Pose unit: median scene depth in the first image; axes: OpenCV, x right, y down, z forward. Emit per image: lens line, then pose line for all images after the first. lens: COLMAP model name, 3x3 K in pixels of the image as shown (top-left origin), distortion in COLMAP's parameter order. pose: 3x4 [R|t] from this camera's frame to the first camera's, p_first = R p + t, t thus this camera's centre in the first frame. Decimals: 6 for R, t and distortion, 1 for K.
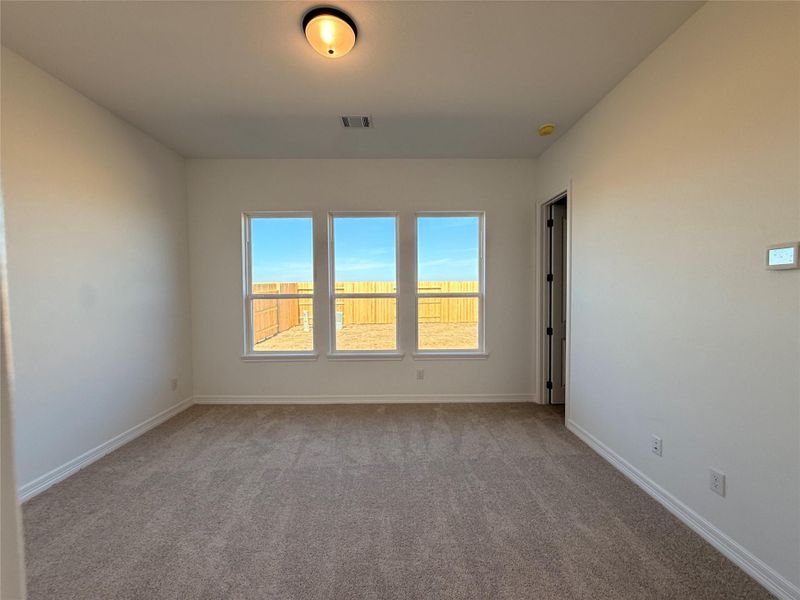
lens RADIAL K [[317.0, 0, 400.2], [0, 317.0, 302.7], [0, 0, 1]] dist [0.001146, -0.000122]
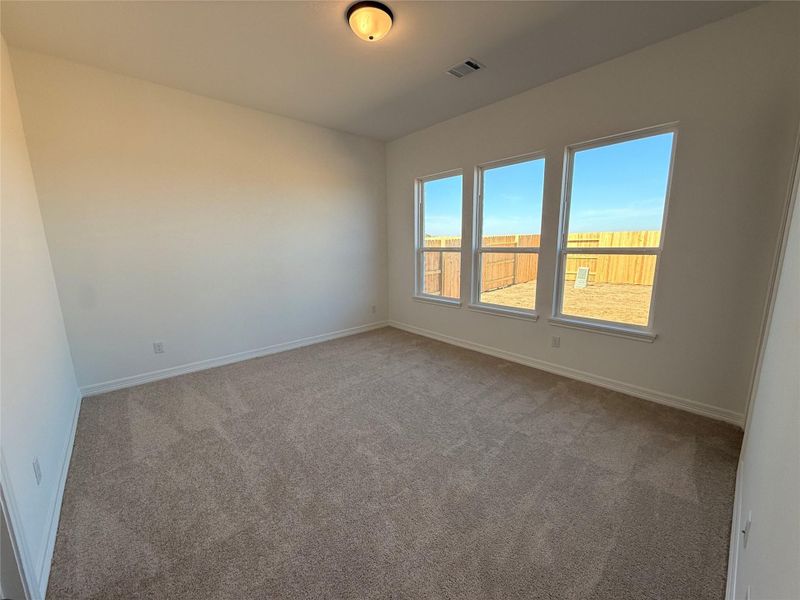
lens RADIAL K [[317.0, 0, 401.3], [0, 317.0, 302.0], [0, 0, 1]] dist [0.001146, -0.000122]
pose [[0.665647, 0.134020, -0.734134, 0.415433], [-0.023811, 0.987055, 0.158602, -0.010895], [0.745887, -0.088092, 0.660222, 0.114157]]
